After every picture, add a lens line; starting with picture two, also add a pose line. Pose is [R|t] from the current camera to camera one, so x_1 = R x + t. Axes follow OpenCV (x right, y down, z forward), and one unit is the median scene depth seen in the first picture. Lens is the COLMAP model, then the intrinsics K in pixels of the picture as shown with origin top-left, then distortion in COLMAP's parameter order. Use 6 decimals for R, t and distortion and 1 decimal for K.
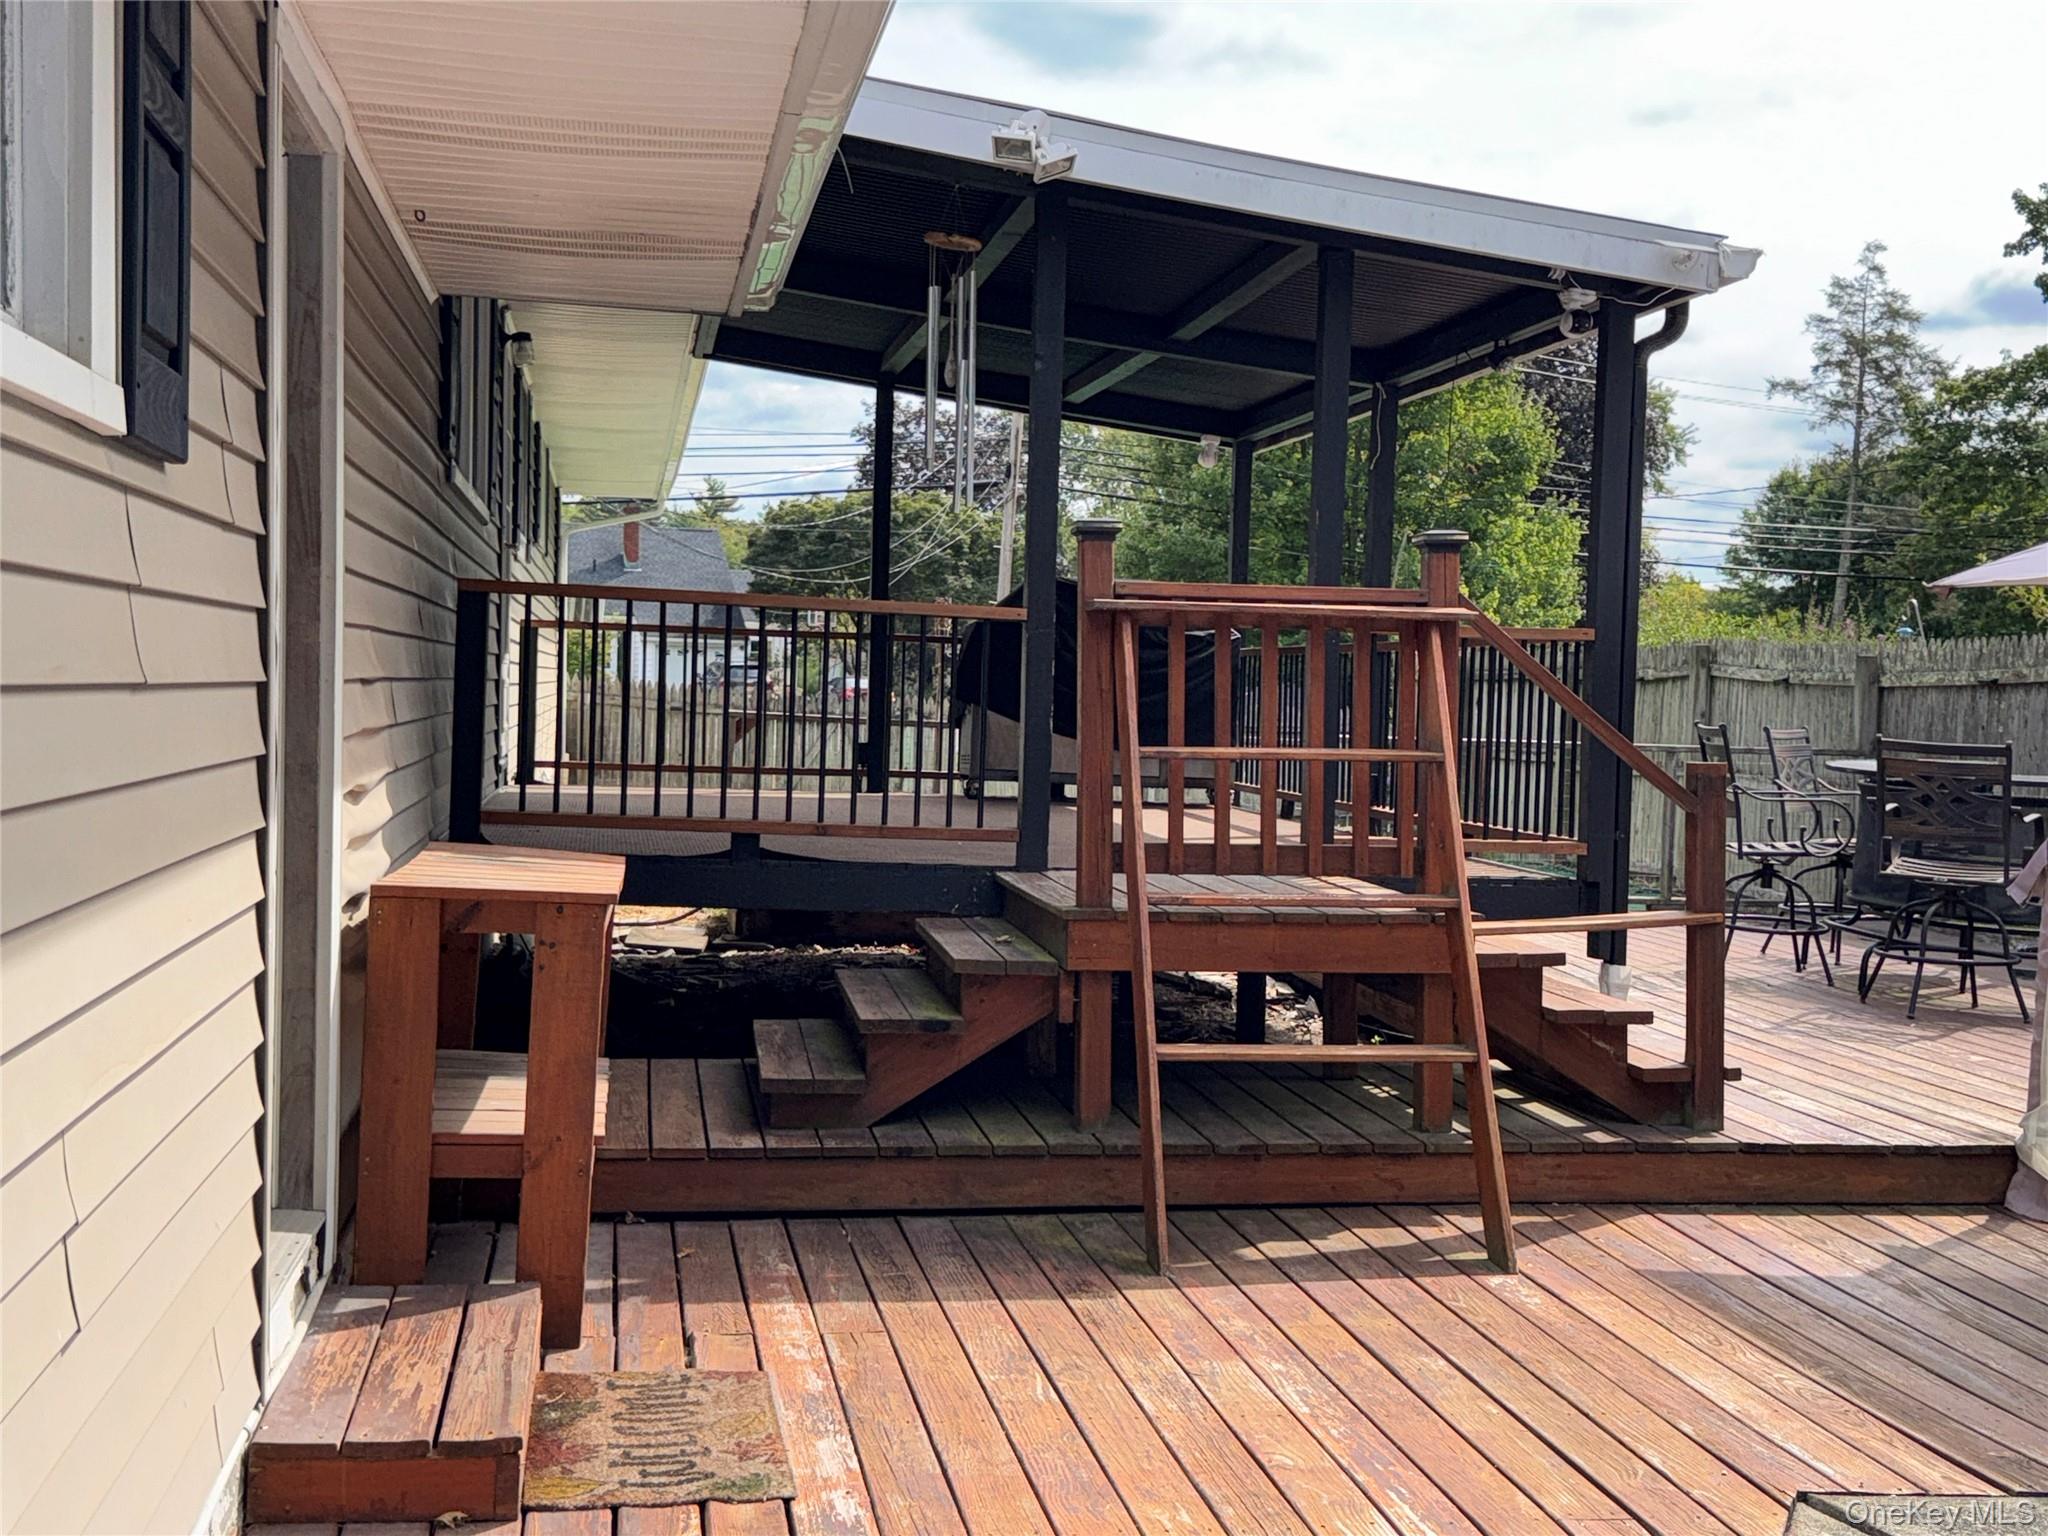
lens RADIAL K [[2481.3, 0, 1024.0], [0, 2481.3, 768.0], [0, 0, 1]] dist [0.370136, -0.986311]
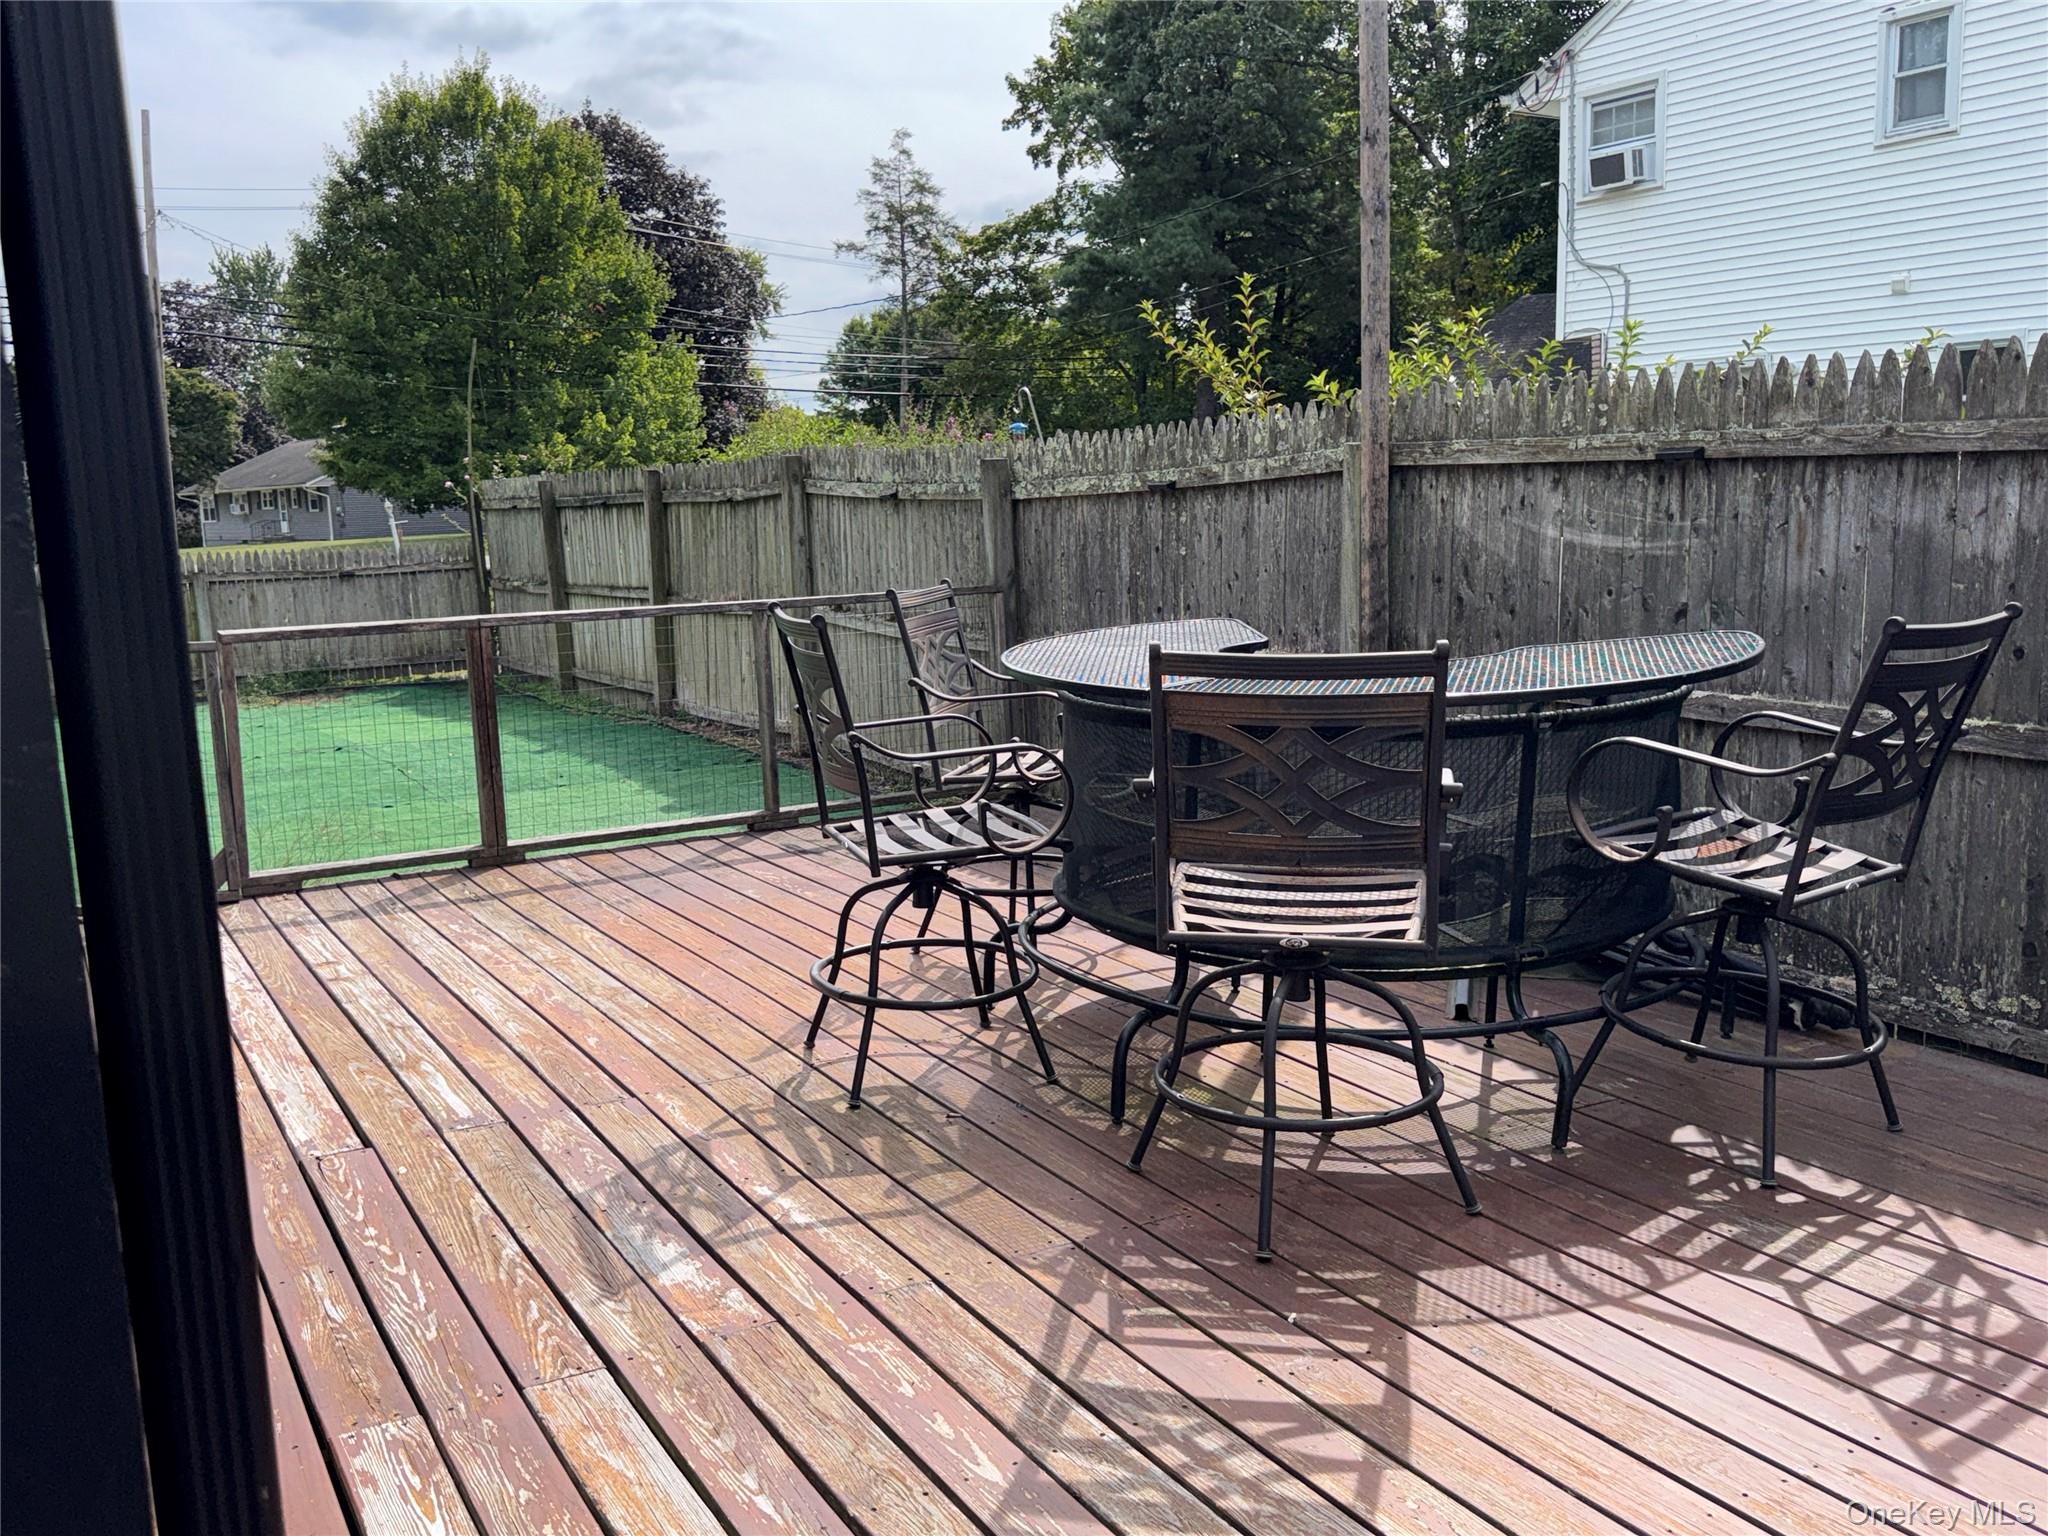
lens RADIAL K [[1788.4, 0, 1024.0], [0, 1788.4, 768.0], [0, 0, 1]] dist [0.070530, -0.002755]
pose [[0.927799, -0.121166, 0.352857, 0.042015], [0.078373, 0.987987, 0.133188, -0.007077], [-0.364756, -0.095917, 0.926149, 0.149042]]
